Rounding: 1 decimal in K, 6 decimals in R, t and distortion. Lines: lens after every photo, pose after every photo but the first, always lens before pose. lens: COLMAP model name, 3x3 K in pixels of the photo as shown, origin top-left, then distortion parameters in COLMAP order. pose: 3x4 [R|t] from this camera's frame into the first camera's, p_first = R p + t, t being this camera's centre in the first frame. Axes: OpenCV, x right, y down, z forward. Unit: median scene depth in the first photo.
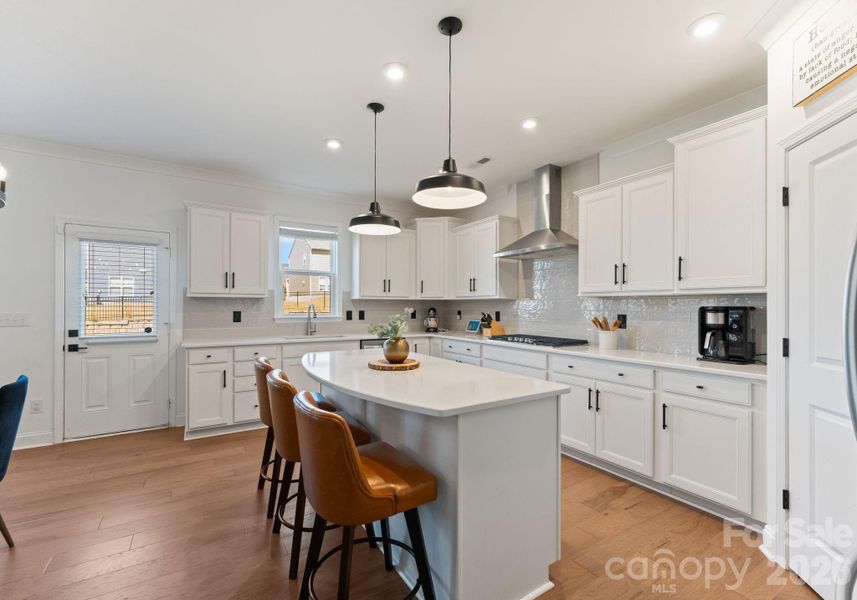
lens RADIAL K [[369.9, 0, 430.7], [0, 369.9, 310.5], [0, 0, 1]] dist [-0.001036, -0.000246]
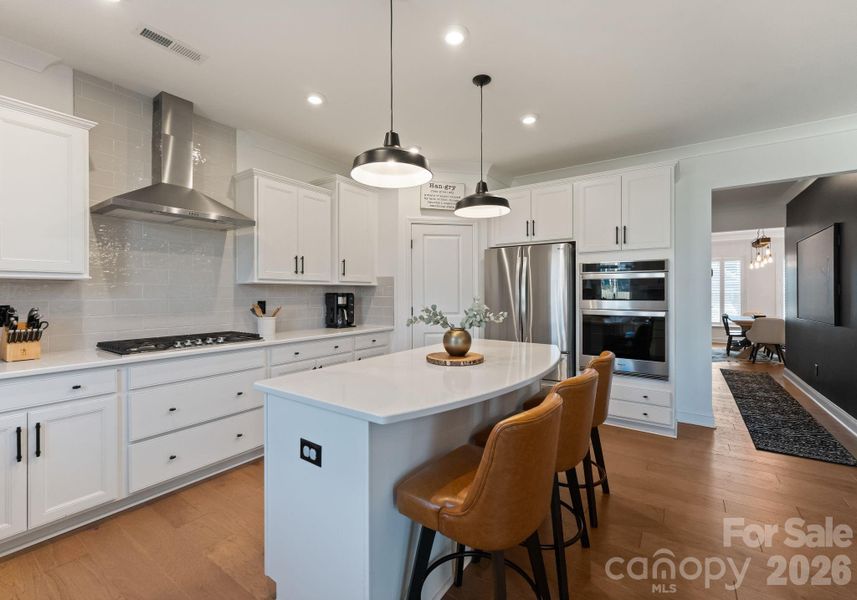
lens RADIAL K [[366.7, 0, 428.5], [0, 366.7, 300.0], [0, 0, 1]] dist [0.000267, 0.000145]
pose [[-0.383678, -0.021840, 0.923209, -0.506879], [0.010835, 0.999545, 0.028149, -0.013215], [-0.923404, 0.020804, -0.383266, 0.780733]]
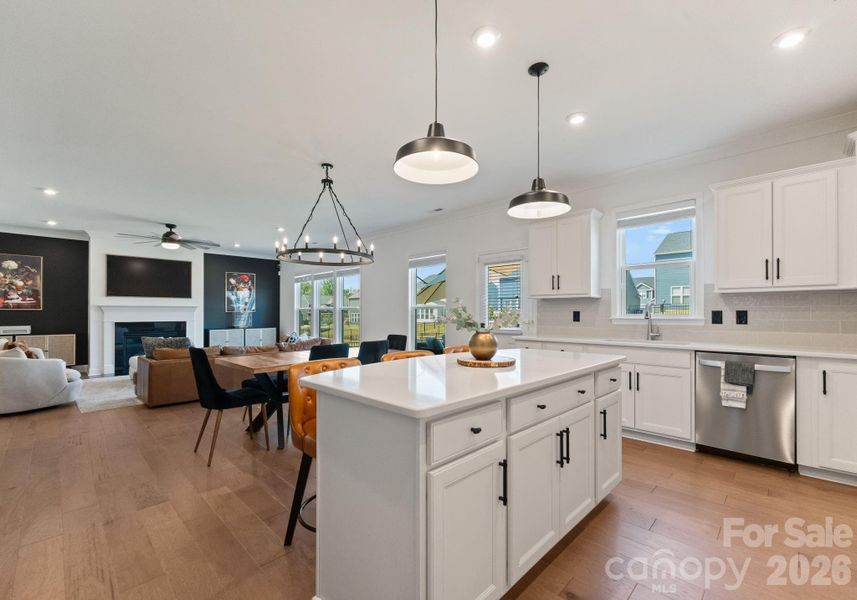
lens RADIAL K [[369.9, 0, 430.7], [0, 369.9, 310.5], [0, 0, 1]] dist [-0.001036, -0.000246]
pose [[0.234485, -0.011207, -0.972055, 0.401636], [-0.010609, 0.999844, -0.014087, 0.019406], [0.972062, 0.013615, 0.234329, 0.362479]]
